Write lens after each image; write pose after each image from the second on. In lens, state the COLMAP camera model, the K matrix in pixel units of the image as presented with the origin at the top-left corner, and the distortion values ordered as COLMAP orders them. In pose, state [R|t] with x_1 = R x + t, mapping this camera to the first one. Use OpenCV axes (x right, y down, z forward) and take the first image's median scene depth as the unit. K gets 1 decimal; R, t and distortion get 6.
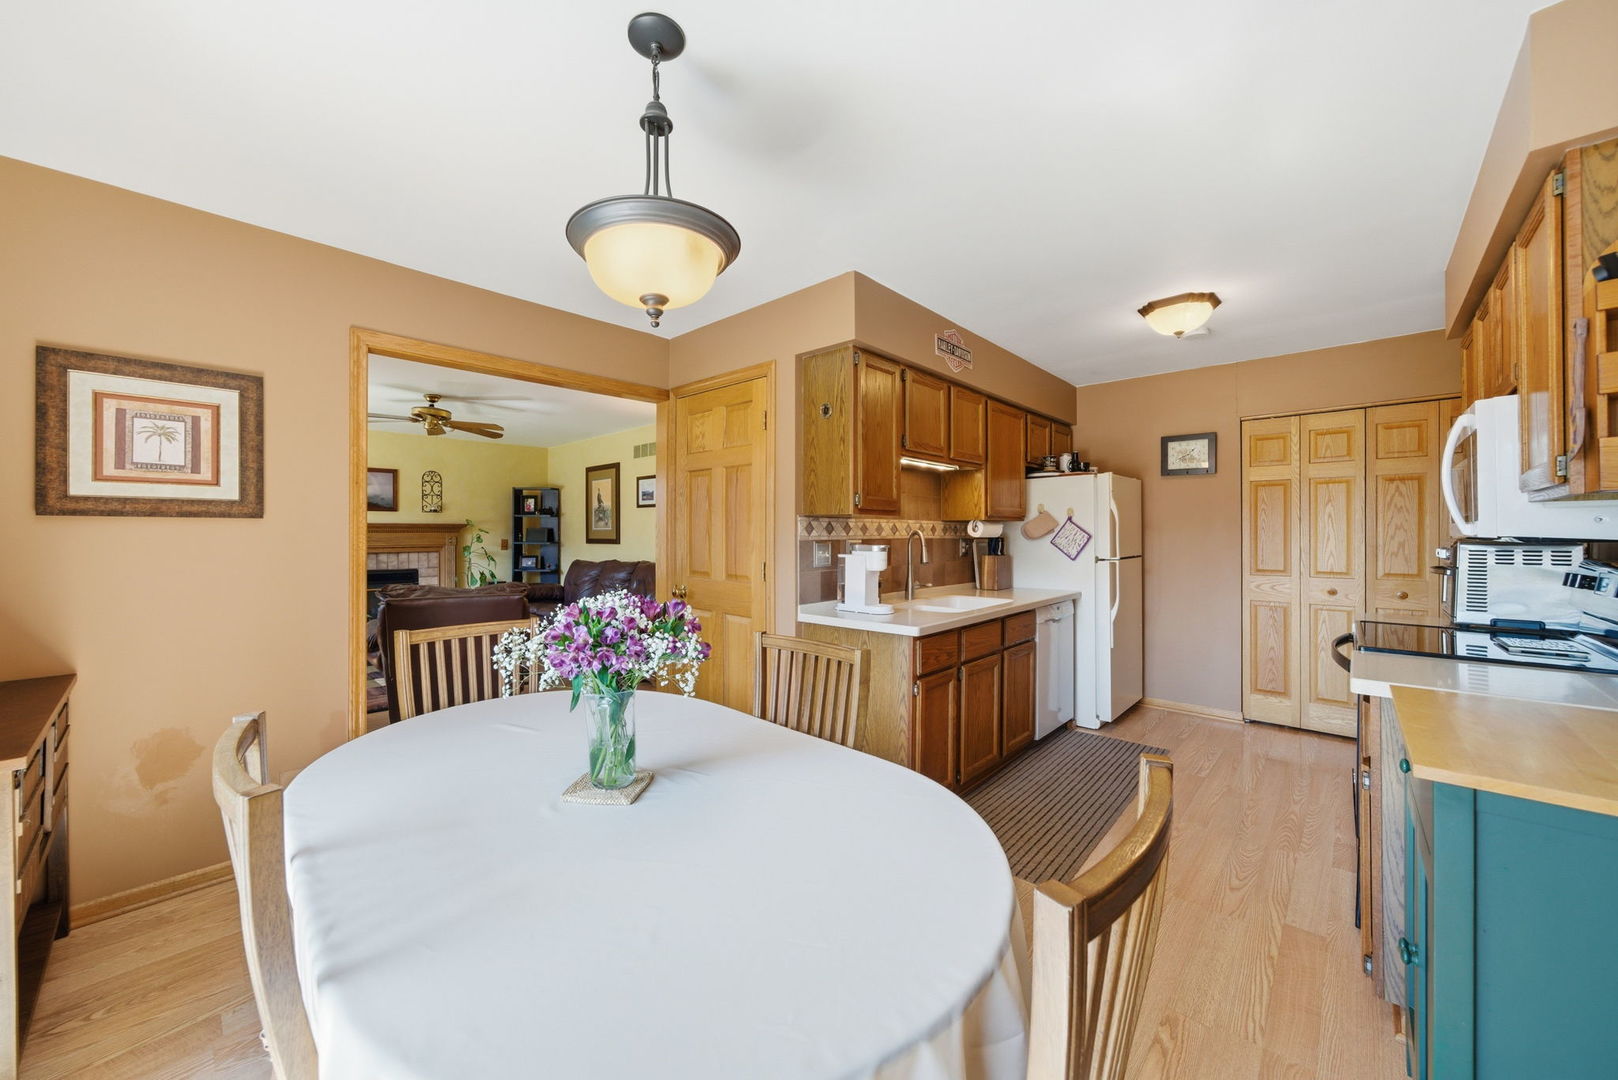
lens RADIAL K [[588.1, 0, 801.4], [0, 588.1, 533.6], [0, 0, 1]] dist [-0.026254, 0.000194]
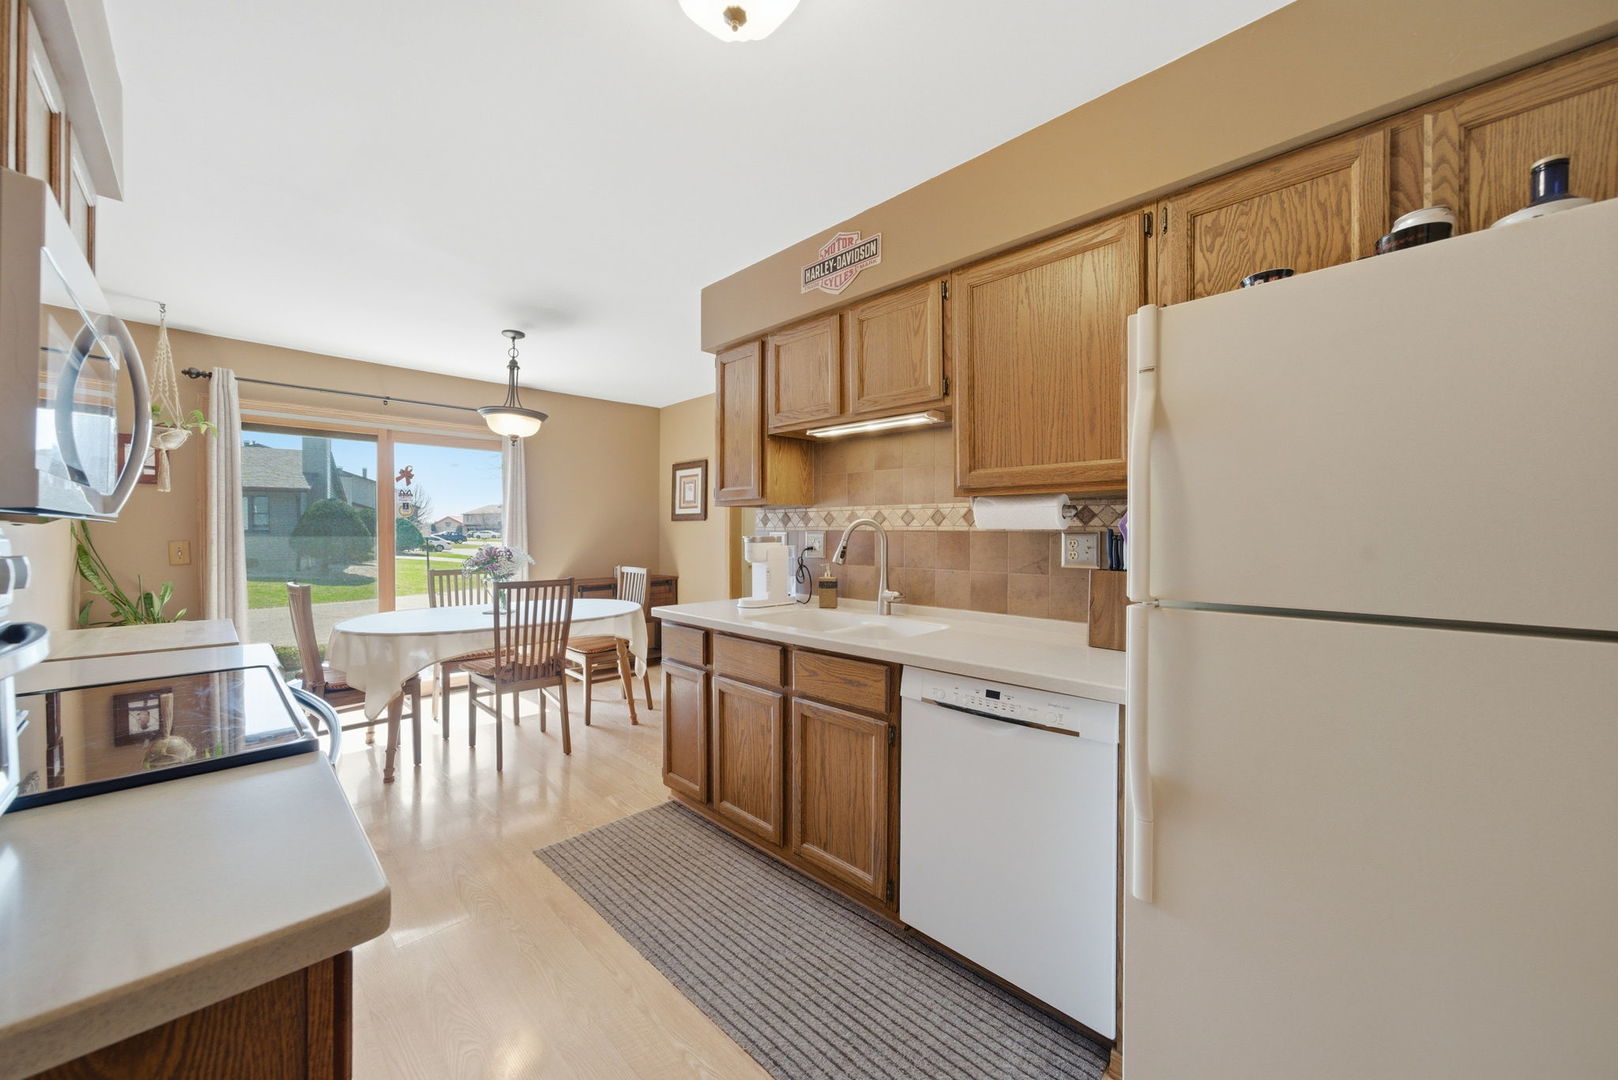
lens RADIAL K [[588.1, 0, 801.4], [0, 588.1, 533.6], [0, 0, 1]] dist [-0.026254, 0.000194]
pose [[-0.020007, 0.006693, -0.999777, 1.590199], [0.003727, 0.999971, 0.006619, 0.013285], [0.999793, -0.003594, -0.020031, 1.593078]]
